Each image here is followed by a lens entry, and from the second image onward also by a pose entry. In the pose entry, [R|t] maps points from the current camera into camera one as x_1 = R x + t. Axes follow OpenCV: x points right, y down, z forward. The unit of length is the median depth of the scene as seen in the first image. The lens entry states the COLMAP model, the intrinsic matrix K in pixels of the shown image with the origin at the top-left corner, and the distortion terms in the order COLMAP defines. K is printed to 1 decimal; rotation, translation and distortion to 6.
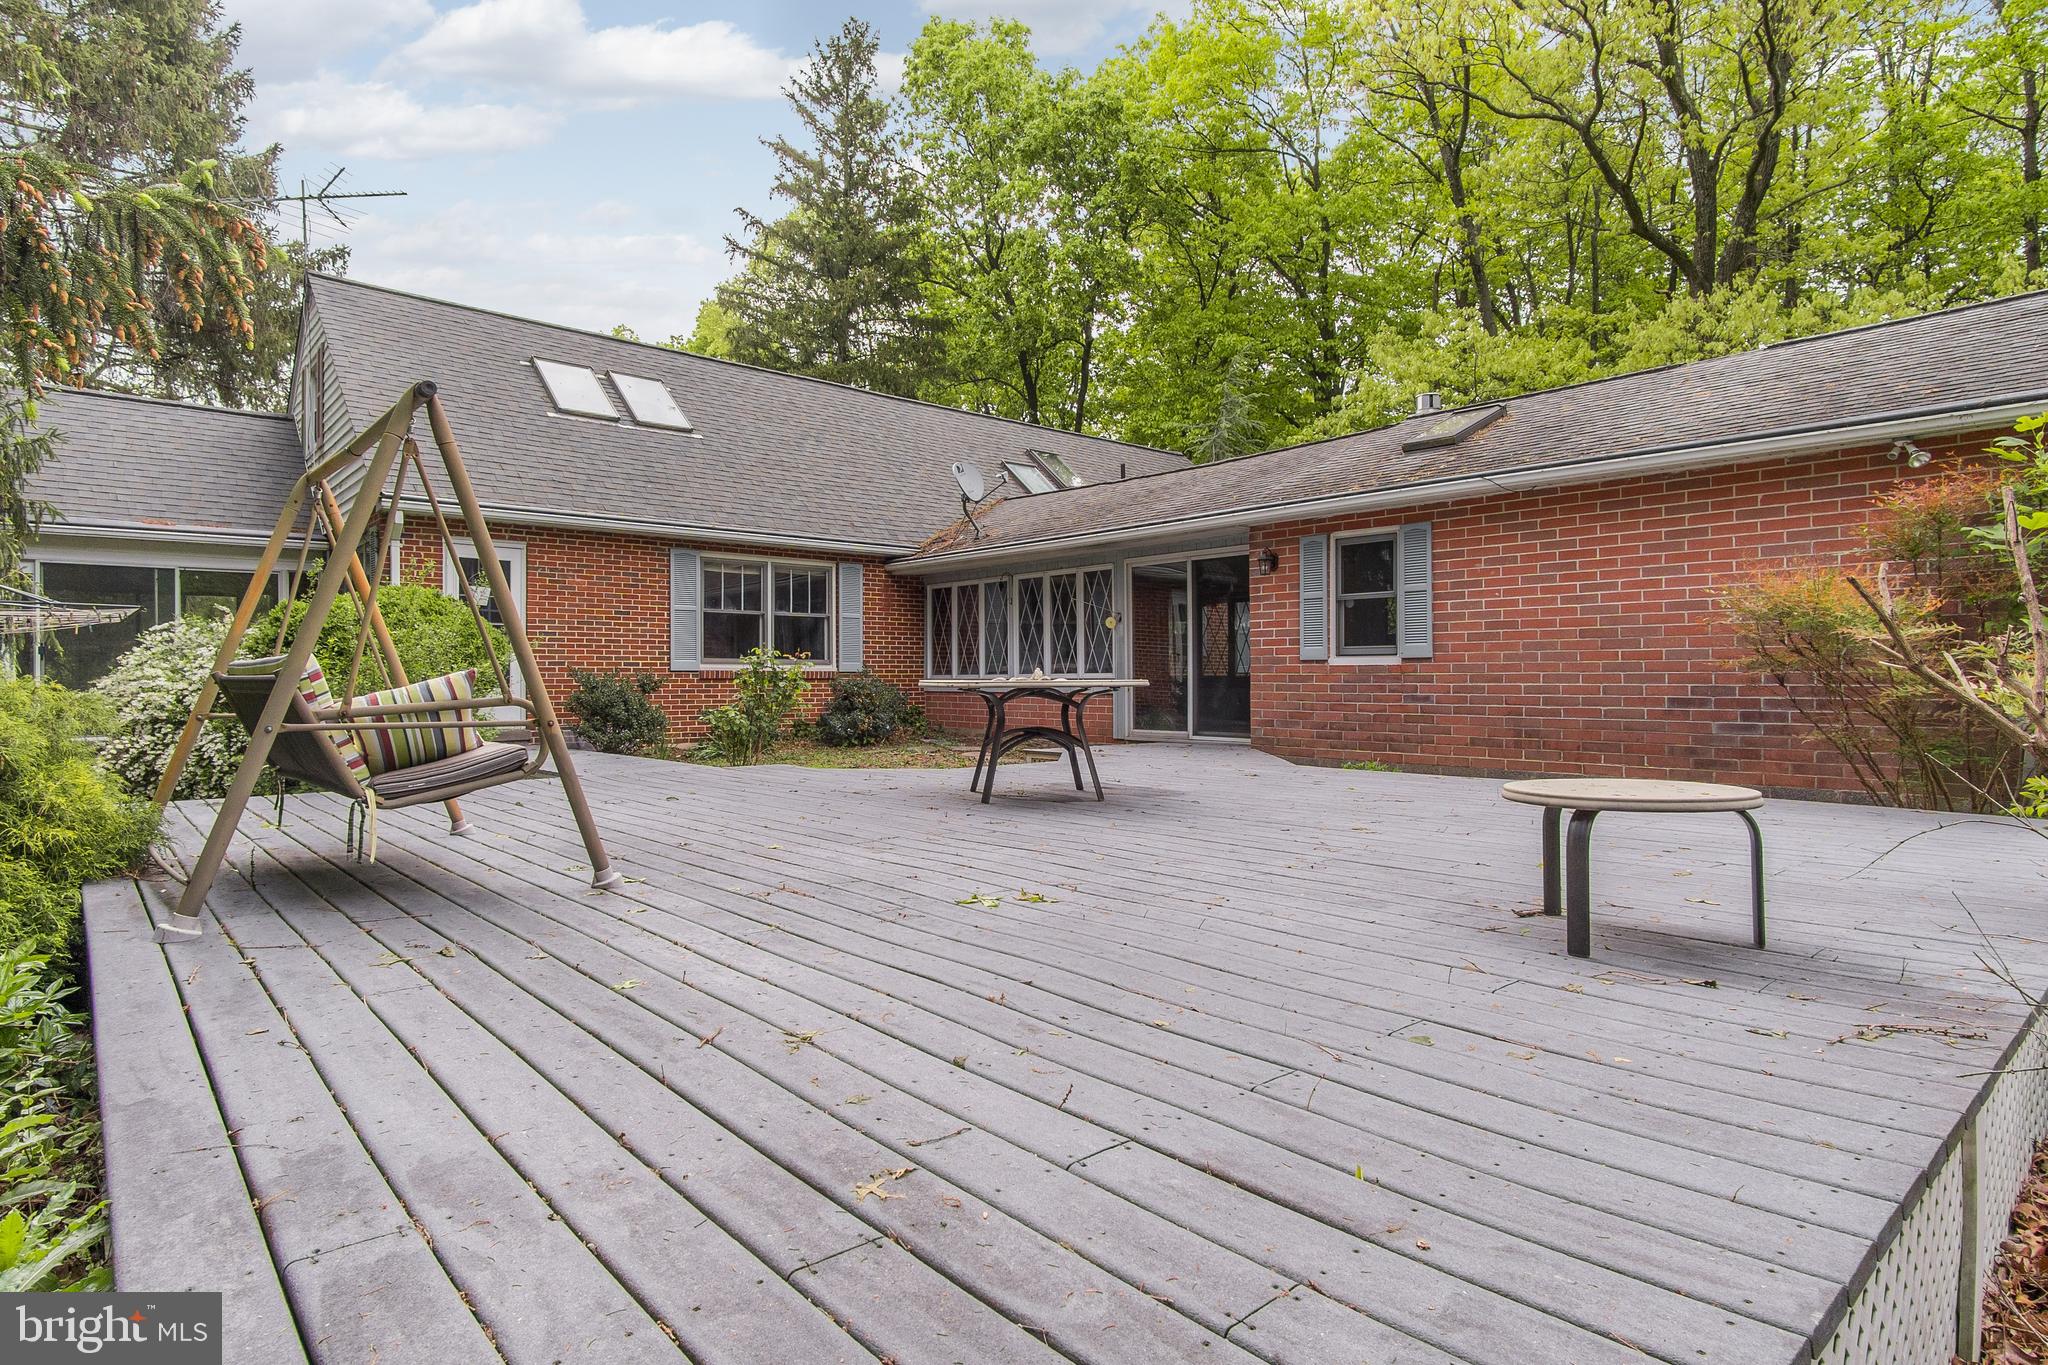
lens RADIAL K [[1086.5, 0, 1033.9], [0, 1086.5, 677.1], [0, 0, 1]] dist [-0.000512, 0.000388]
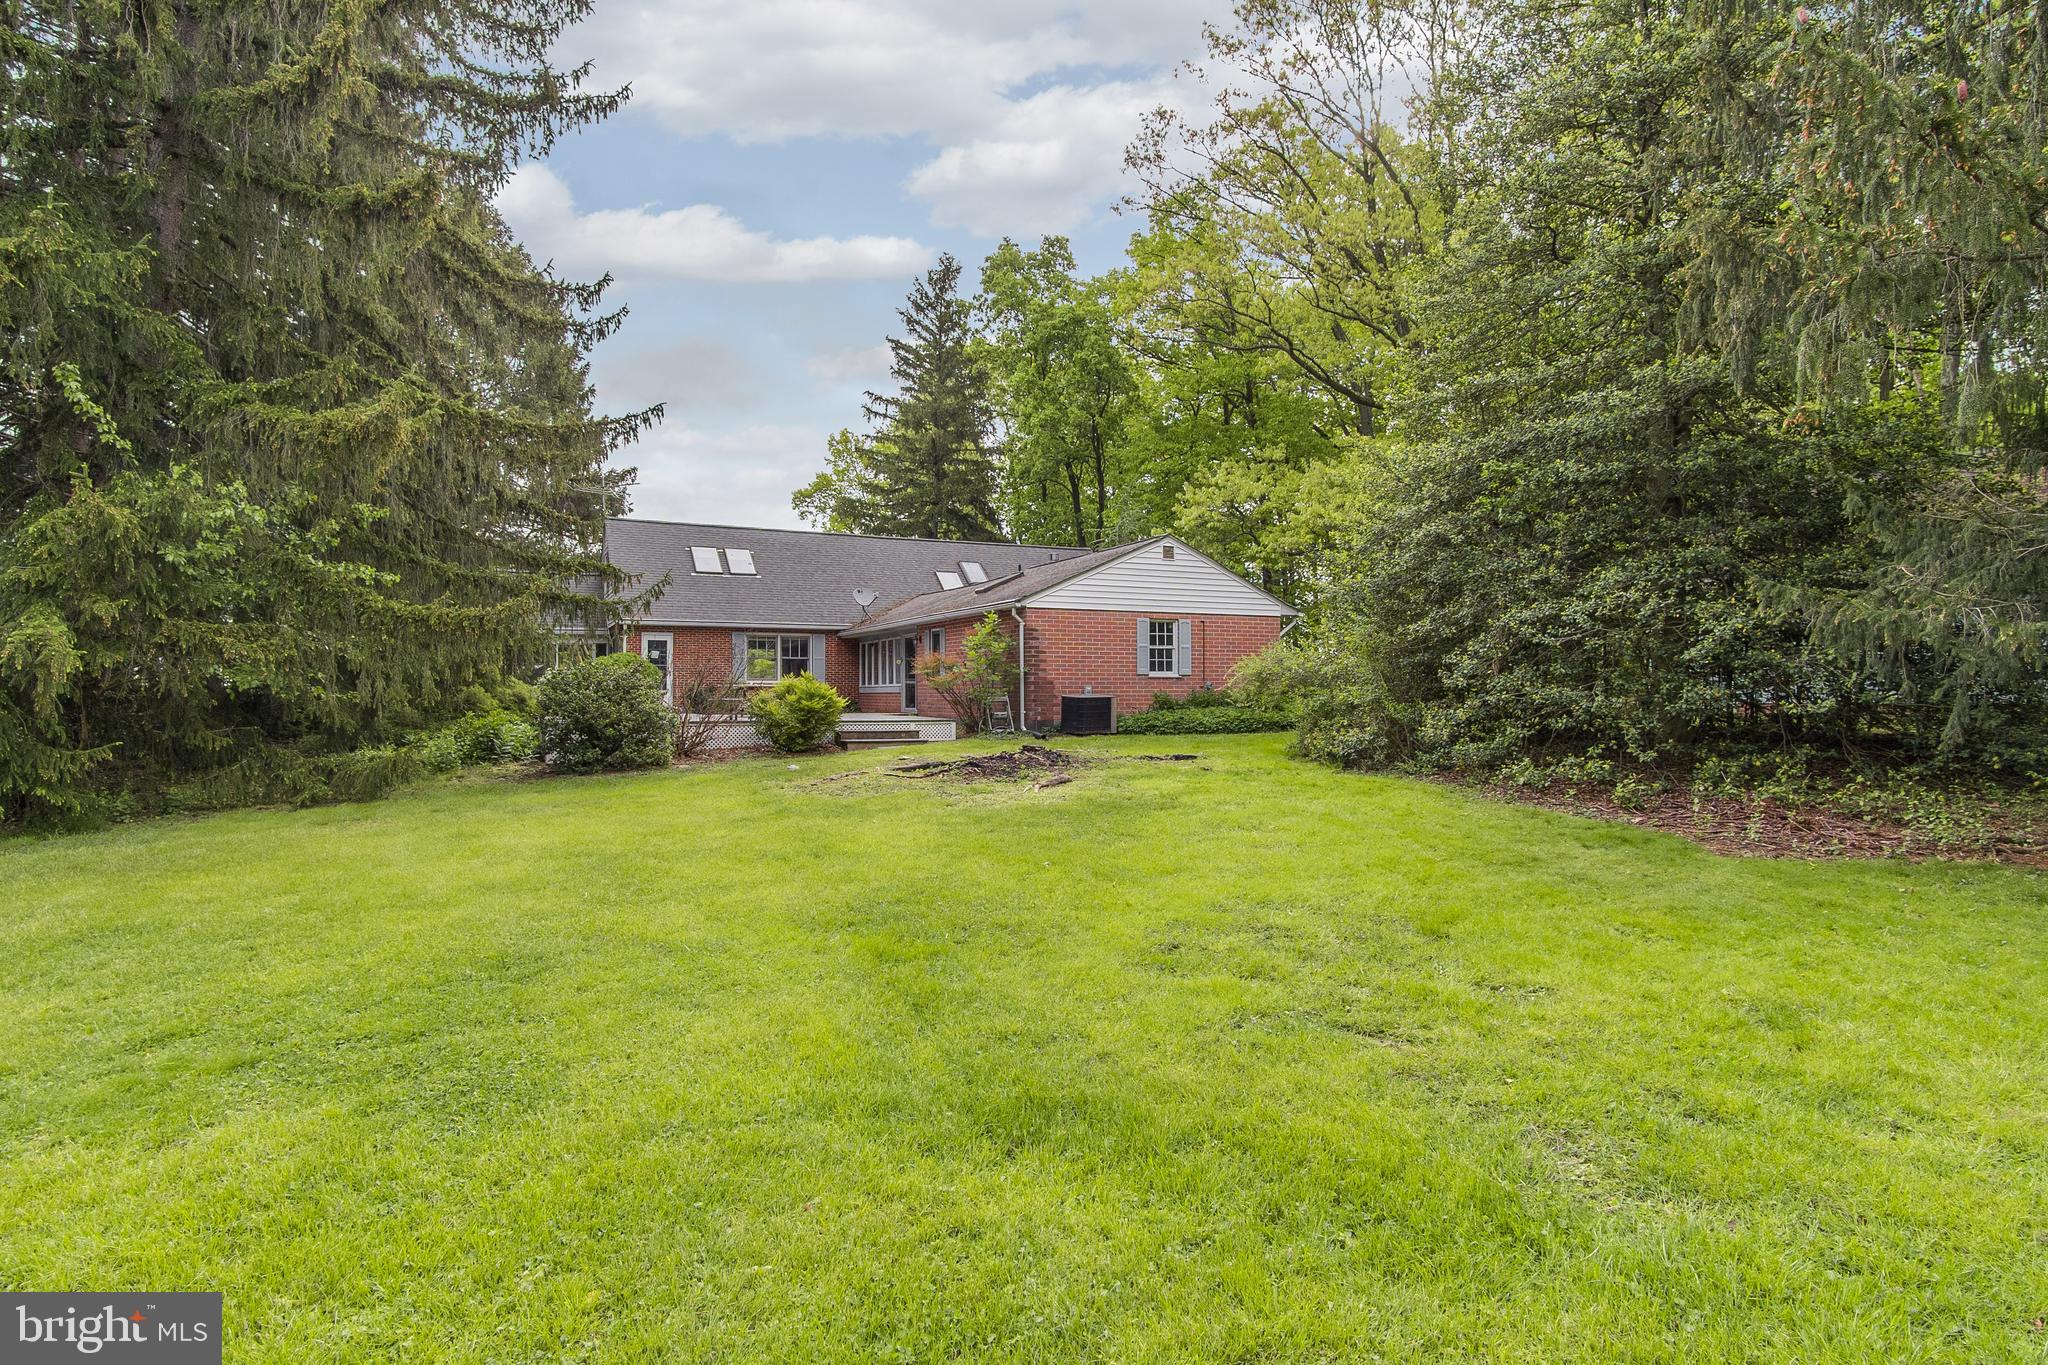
lens RADIAL K [[1086.5, 0, 1016.6], [0, 1086.5, 688.8], [0, 0, 1]] dist [-0.000512, 0.000388]
pose [[0.960394, 0.000476, -0.278646, 0.814044], [-0.001693, 0.999990, -0.004127, 0.013647], [0.278641, 0.004435, 0.960385, -0.977263]]
